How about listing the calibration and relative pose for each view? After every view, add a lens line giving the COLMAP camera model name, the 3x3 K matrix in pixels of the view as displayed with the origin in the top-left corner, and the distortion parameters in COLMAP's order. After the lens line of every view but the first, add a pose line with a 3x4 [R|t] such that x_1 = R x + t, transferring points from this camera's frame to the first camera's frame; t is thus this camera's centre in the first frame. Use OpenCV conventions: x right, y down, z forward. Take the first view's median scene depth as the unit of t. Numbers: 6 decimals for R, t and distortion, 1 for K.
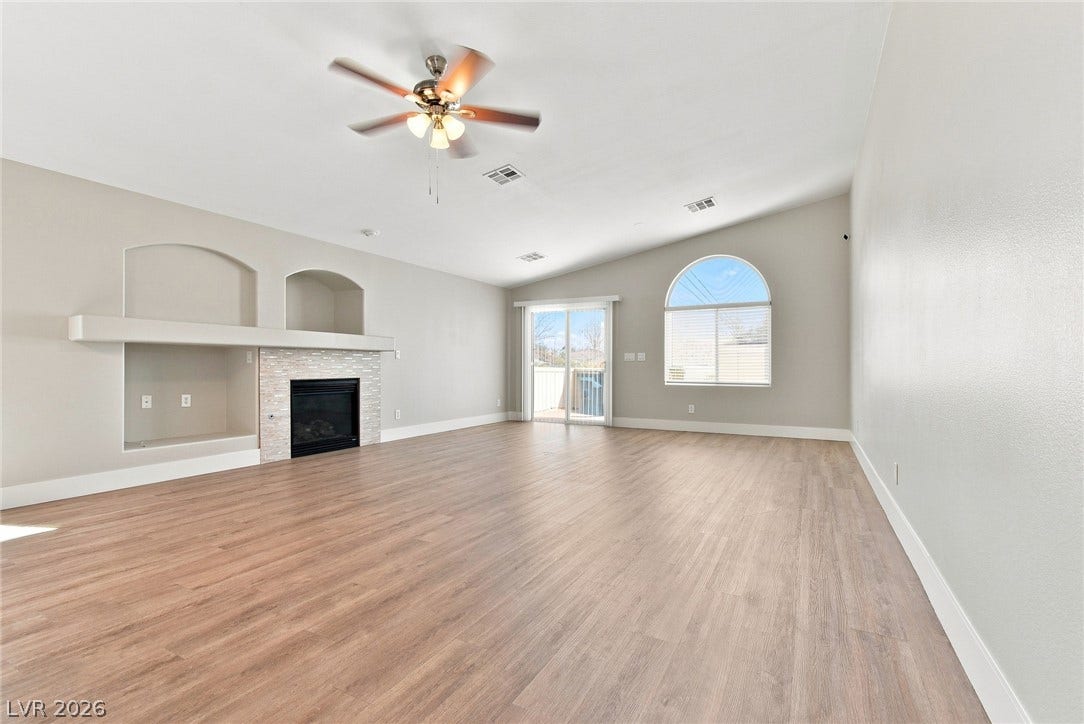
lens RADIAL K [[491.7, 0, 548.9], [0, 491.7, 371.0], [0, 0, 1]] dist [-0.002056, -0.000195]
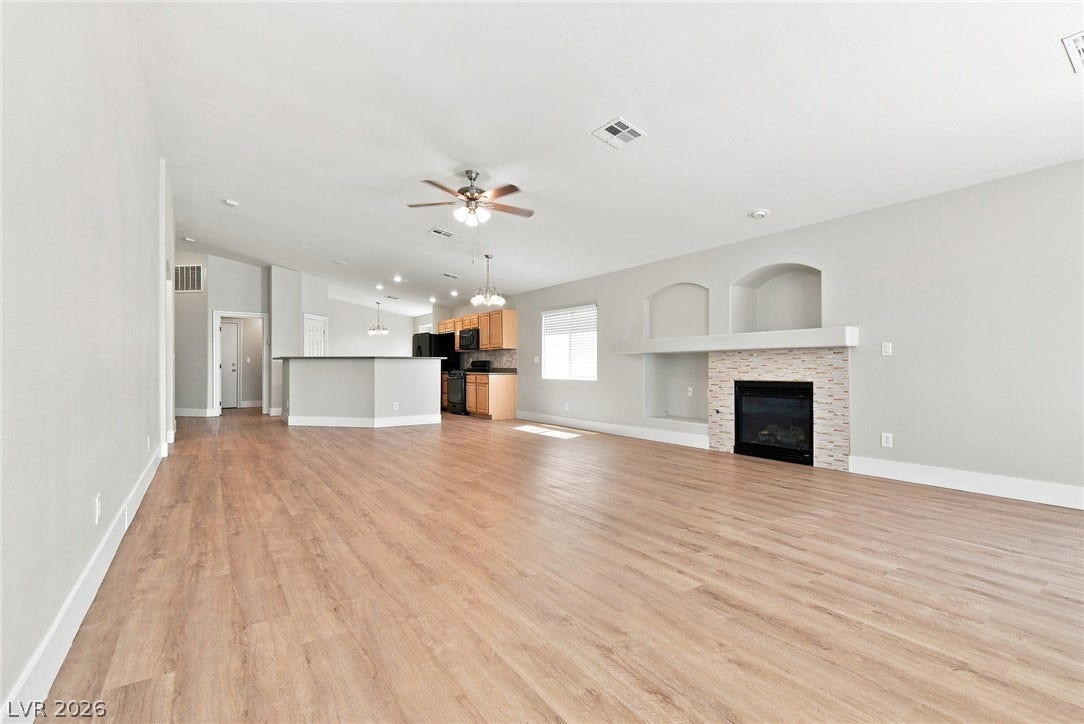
lens RADIAL K [[491.7, 0, 548.9], [0, 491.7, 371.0], [0, 0, 1]] dist [-0.002056, -0.000195]
pose [[-0.440103, 0.007691, -0.897914, 0.570443], [-0.006782, 0.999906, 0.011888, -0.011439], [0.897922, 0.011321, -0.440009, 1.024018]]
